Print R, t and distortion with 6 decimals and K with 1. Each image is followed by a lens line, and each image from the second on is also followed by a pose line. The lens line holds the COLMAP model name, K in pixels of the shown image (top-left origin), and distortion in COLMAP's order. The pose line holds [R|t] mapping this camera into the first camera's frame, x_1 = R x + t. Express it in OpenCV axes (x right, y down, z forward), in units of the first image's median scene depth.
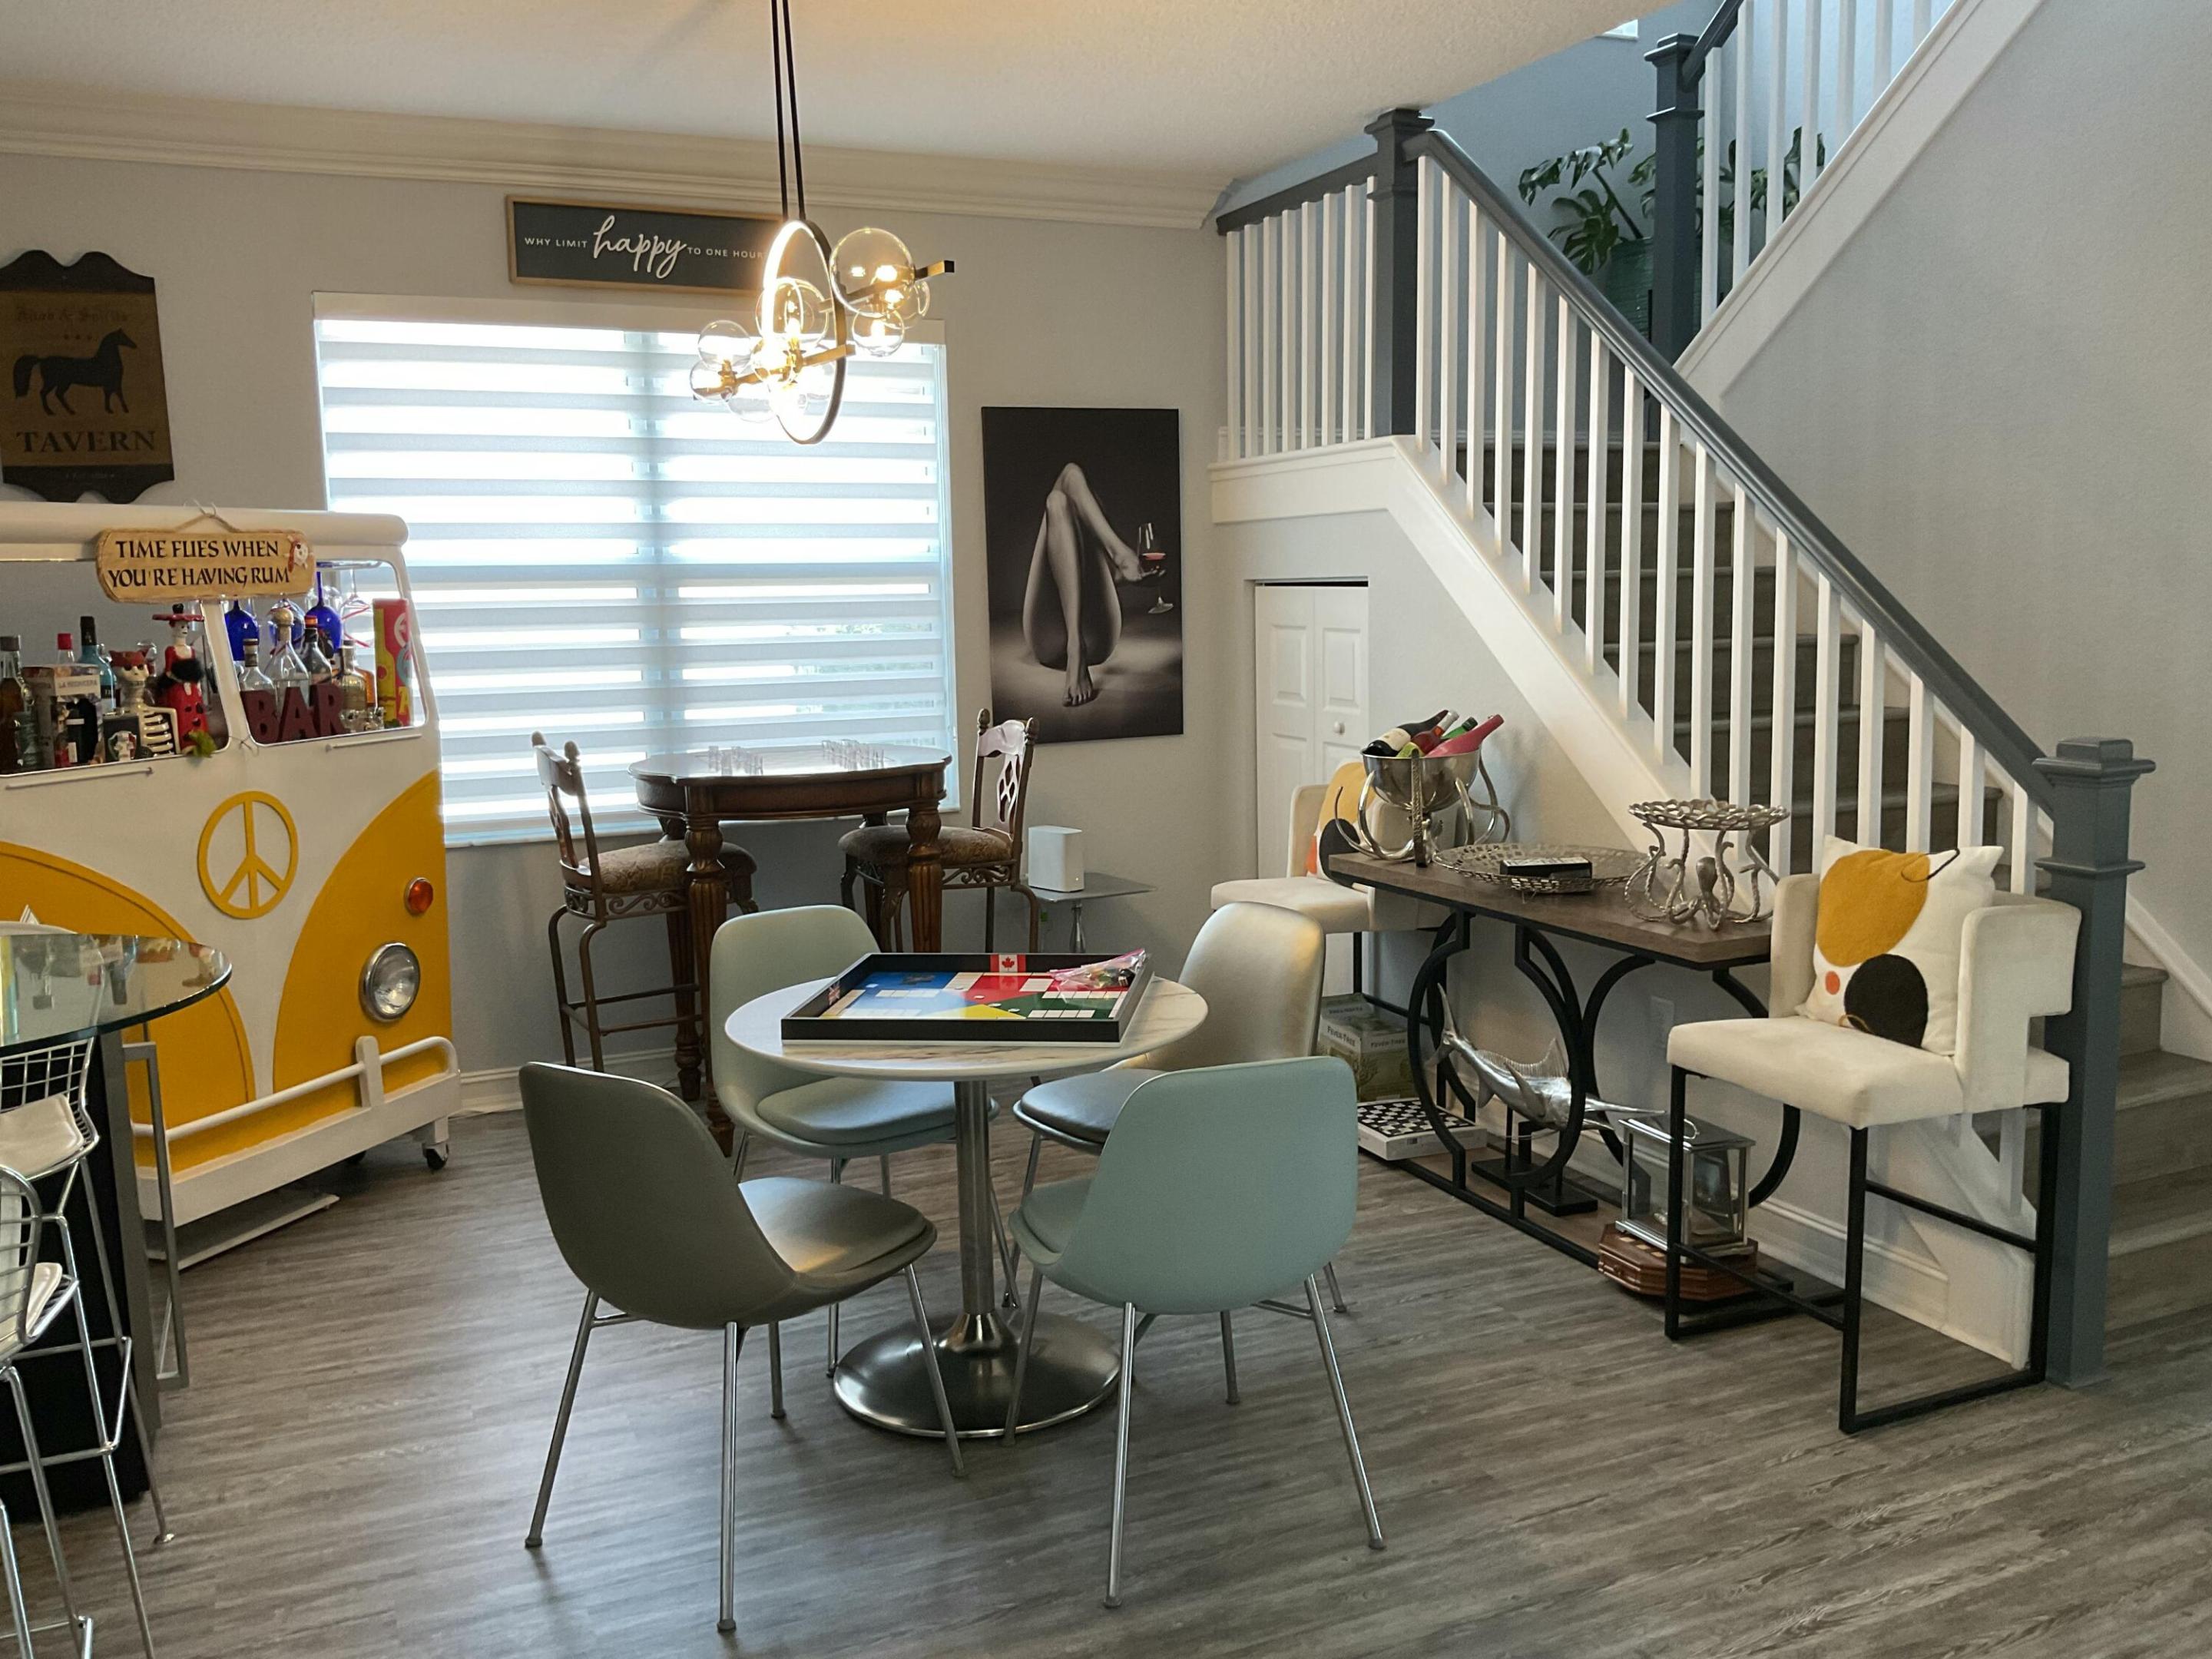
lens RADIAL K [[1828.7, 0, 1099.0], [0, 1828.7, 834.0], [0, 0, 1]] dist [0.068253, -0.137931]
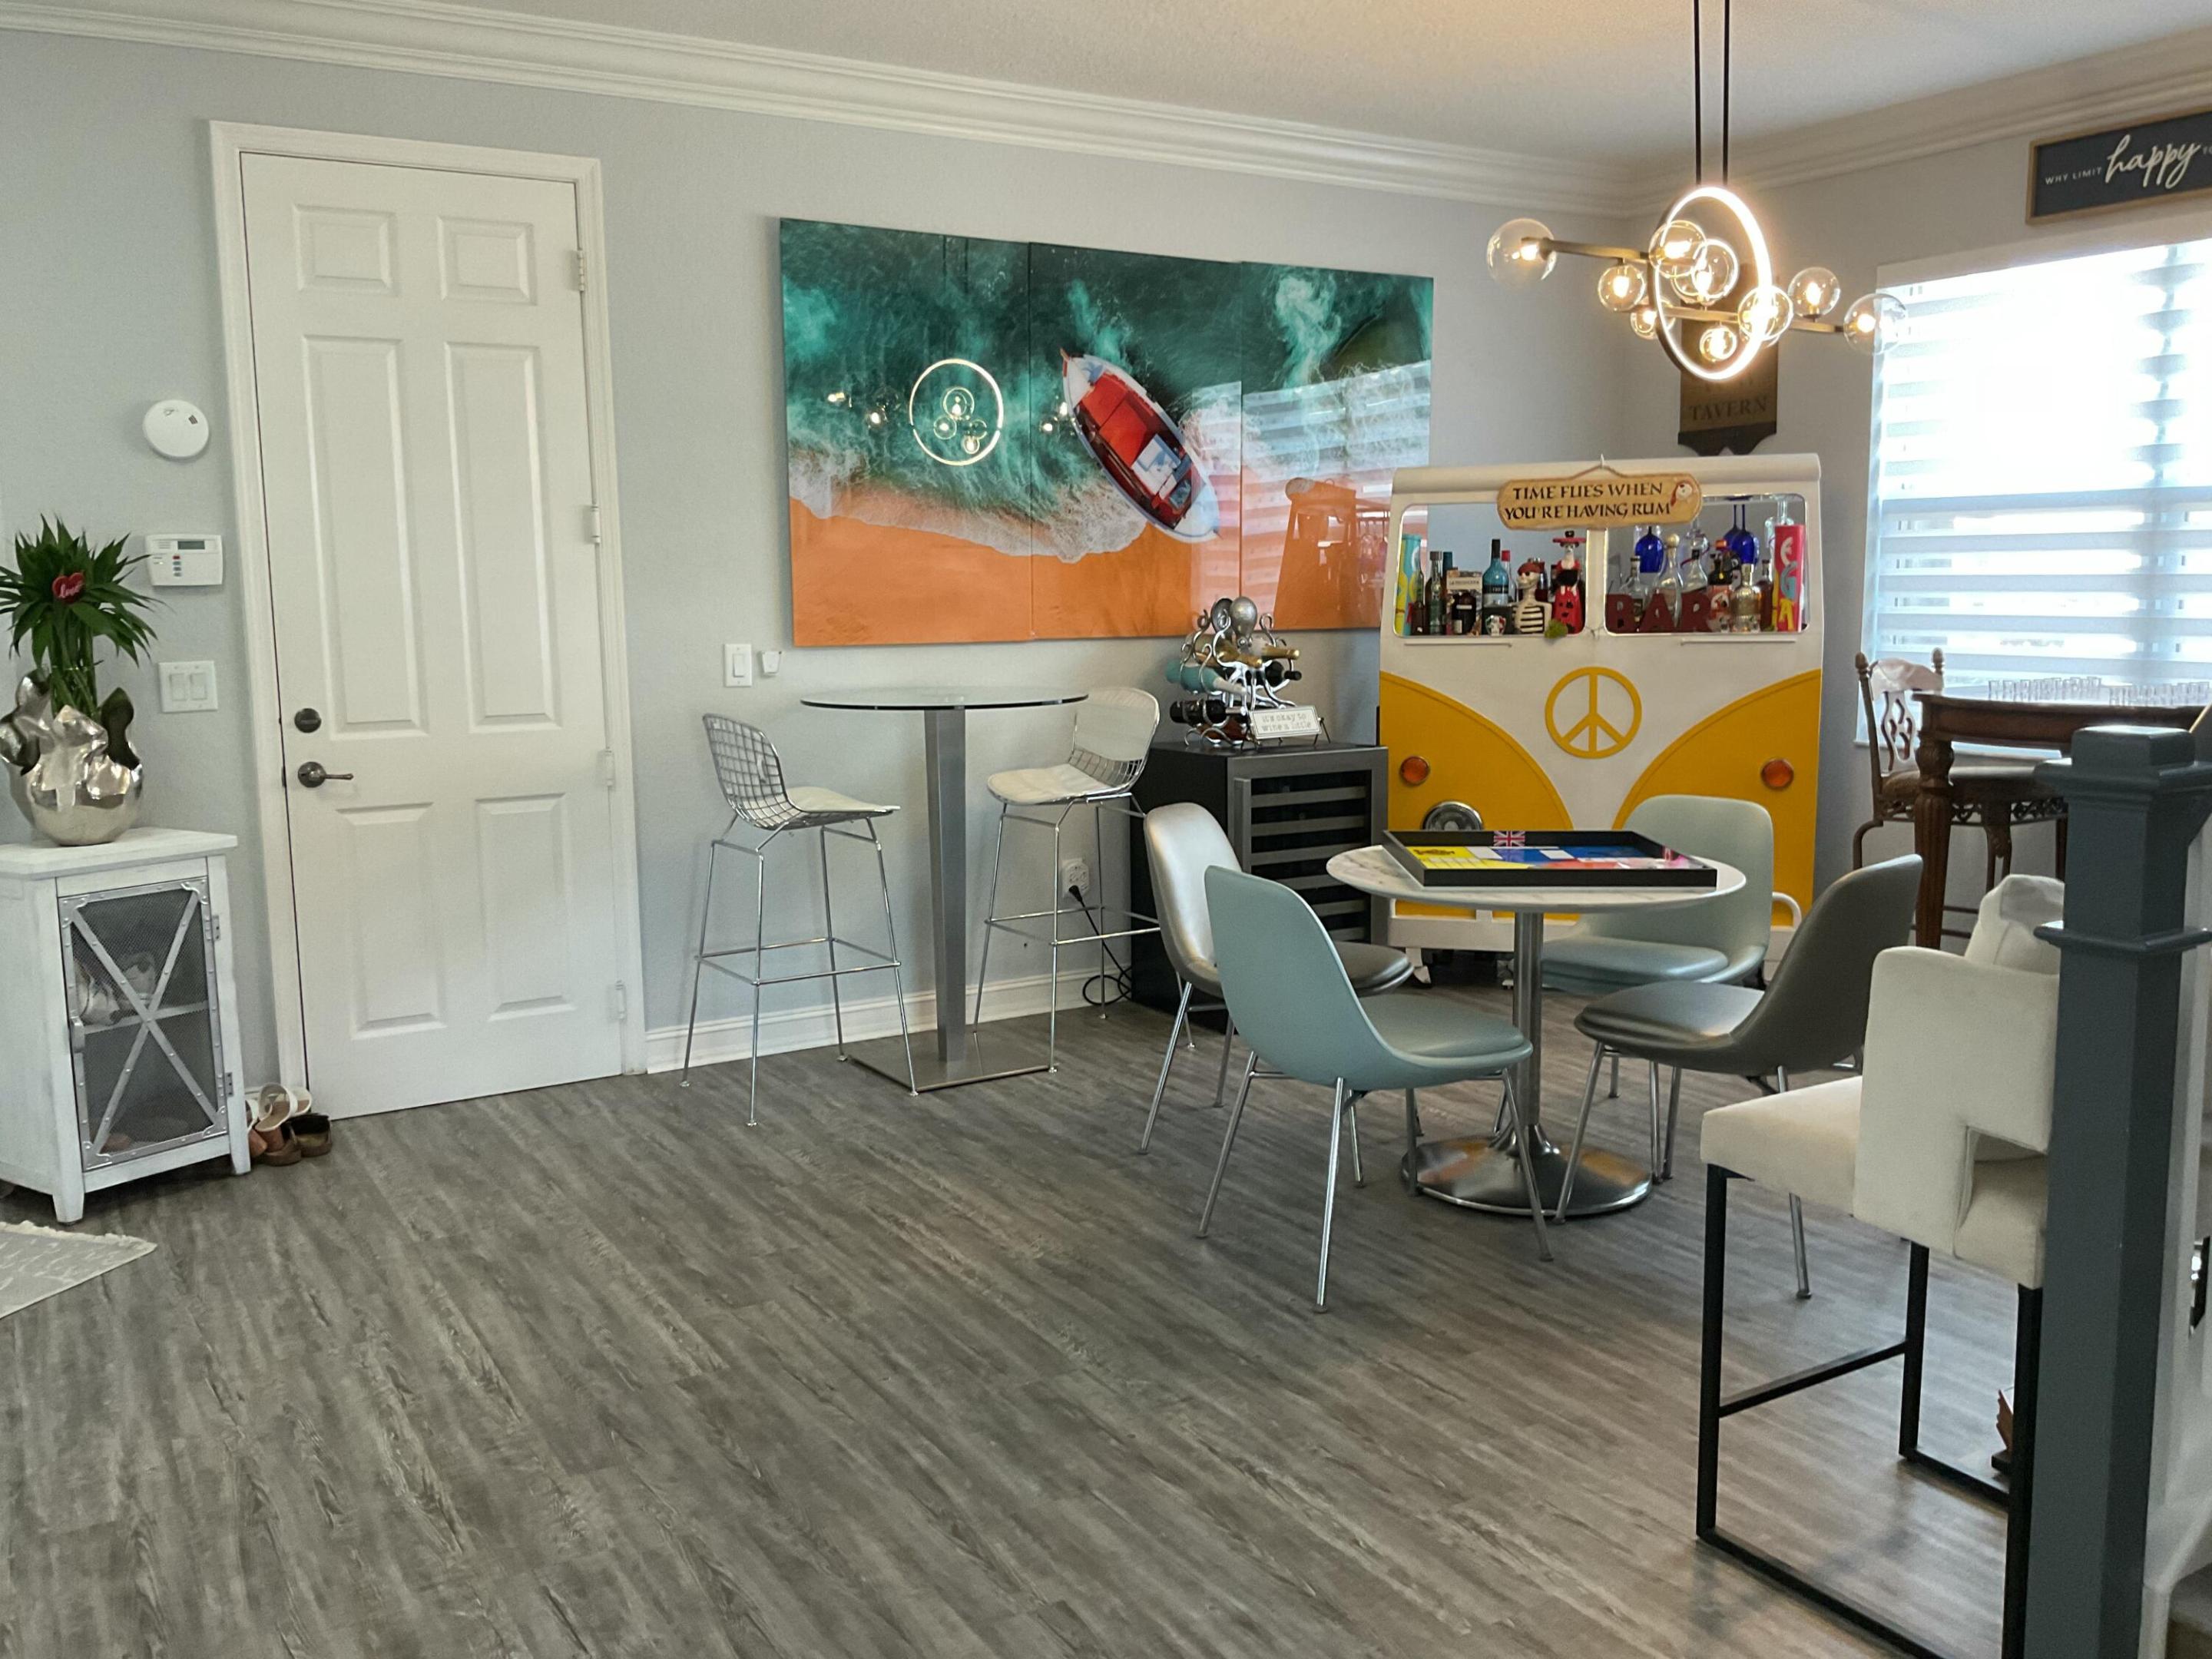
lens RADIAL K [[1828.7, 0, 1099.0], [0, 1828.7, 834.0], [0, 0, 1]] dist [0.068253, -0.137931]
pose [[0.118086, 0.156579, -0.980581, 0.874994], [-0.124484, 0.982034, 0.141820, -0.049234], [0.985170, 0.105320, 0.135456, 0.461581]]
